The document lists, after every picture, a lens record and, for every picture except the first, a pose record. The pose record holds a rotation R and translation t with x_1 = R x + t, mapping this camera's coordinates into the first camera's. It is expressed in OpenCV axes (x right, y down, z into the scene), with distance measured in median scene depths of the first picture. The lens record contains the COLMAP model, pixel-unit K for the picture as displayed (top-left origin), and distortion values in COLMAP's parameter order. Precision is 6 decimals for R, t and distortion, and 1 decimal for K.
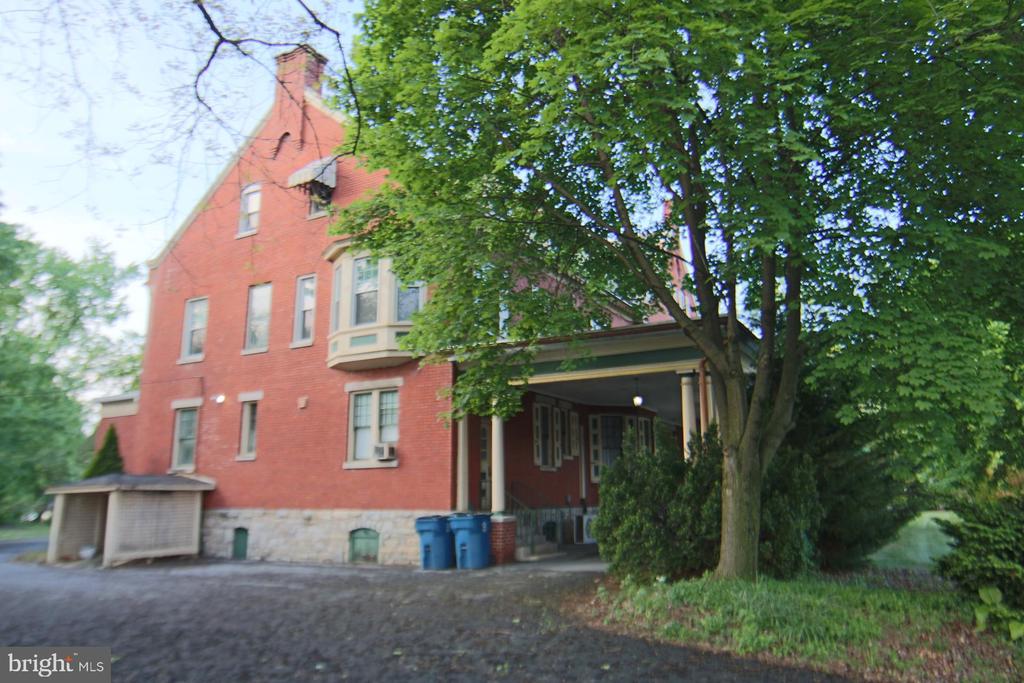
lens RADIAL K [[725.5, 0, 512.0], [0, 725.5, 341.5], [0, 0, 1]] dist [-0.019812, 0.005781]
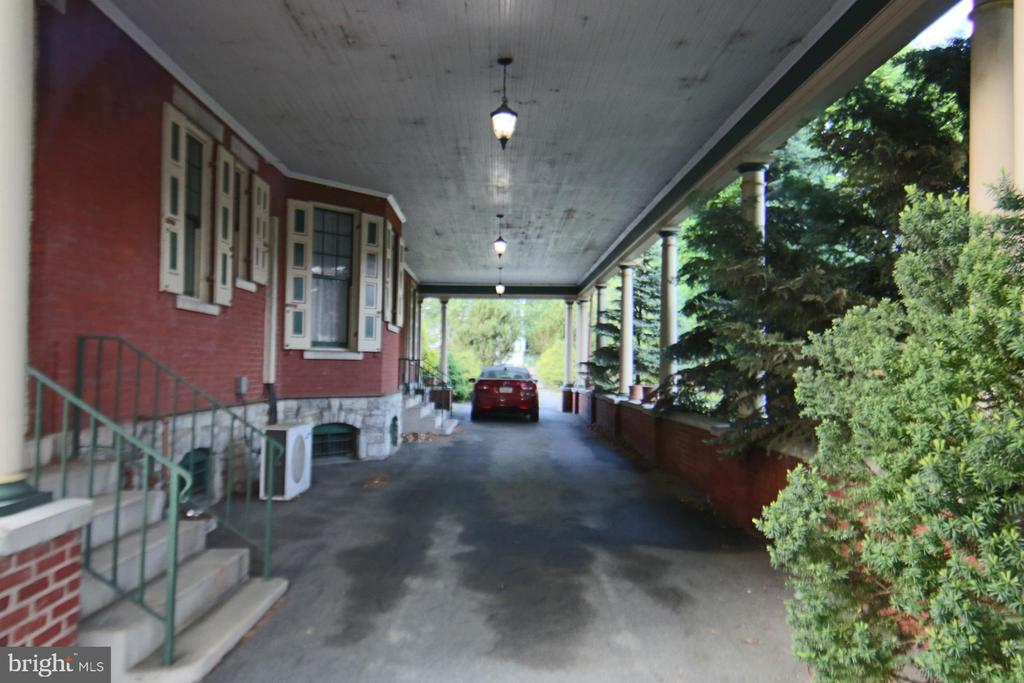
lens RADIAL K [[725.5, 0, 512.0], [0, 725.5, 341.5], [0, 0, 1]] dist [-0.019812, 0.005781]
pose [[0.861368, 0.036400, 0.506676, 0.002678], [-0.122690, 0.982808, 0.137971, 0.119719], [-0.492943, -0.181008, 0.851025, 0.592180]]
